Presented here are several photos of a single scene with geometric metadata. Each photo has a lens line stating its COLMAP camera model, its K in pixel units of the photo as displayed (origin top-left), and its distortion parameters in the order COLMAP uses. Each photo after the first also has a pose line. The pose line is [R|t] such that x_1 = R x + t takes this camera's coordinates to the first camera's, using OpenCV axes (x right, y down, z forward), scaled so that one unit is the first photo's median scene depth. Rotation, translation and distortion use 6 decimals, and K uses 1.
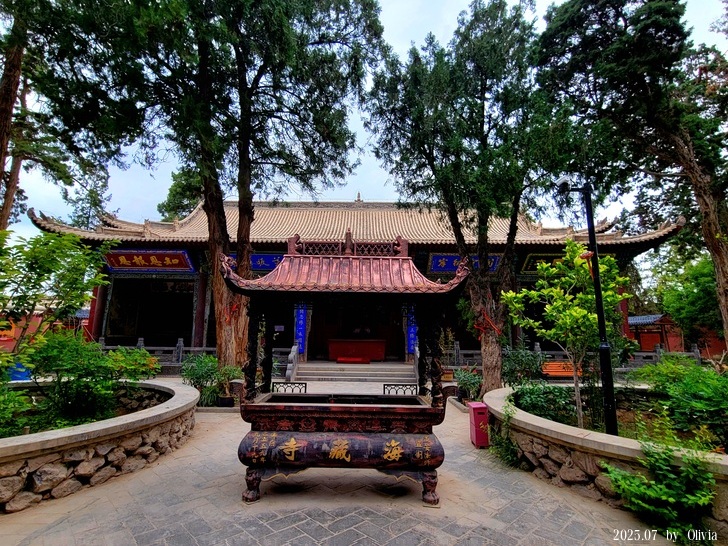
lens RADIAL K [[390.3, 0, 364.0], [0, 390.3, 273.3], [0, 0, 1]] dist [-0.001560, -0.000394]
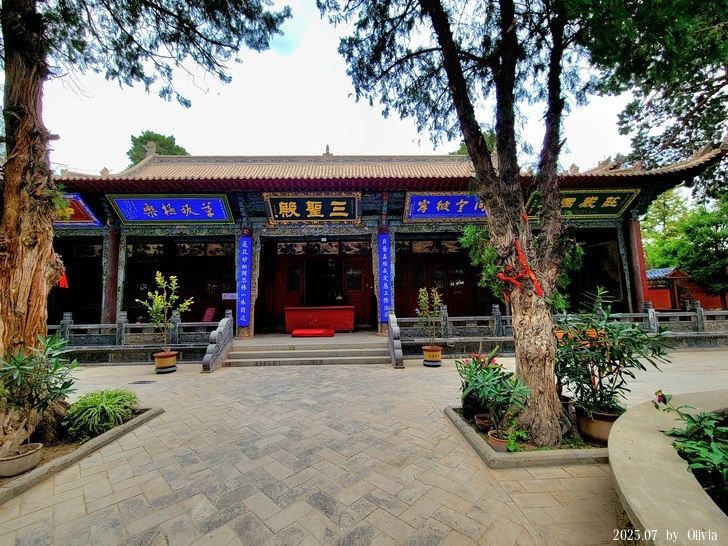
lens RADIAL K [[390.3, 0, 364.1], [0, 390.3, 271.9], [0, 0, 1]] dist [-0.001560, -0.000394]
pose [[0.997993, -0.025697, 0.057875, 0.032847], [0.020825, 0.996310, 0.083257, 0.034493], [-0.059801, -0.081885, 0.994846, 0.207716]]
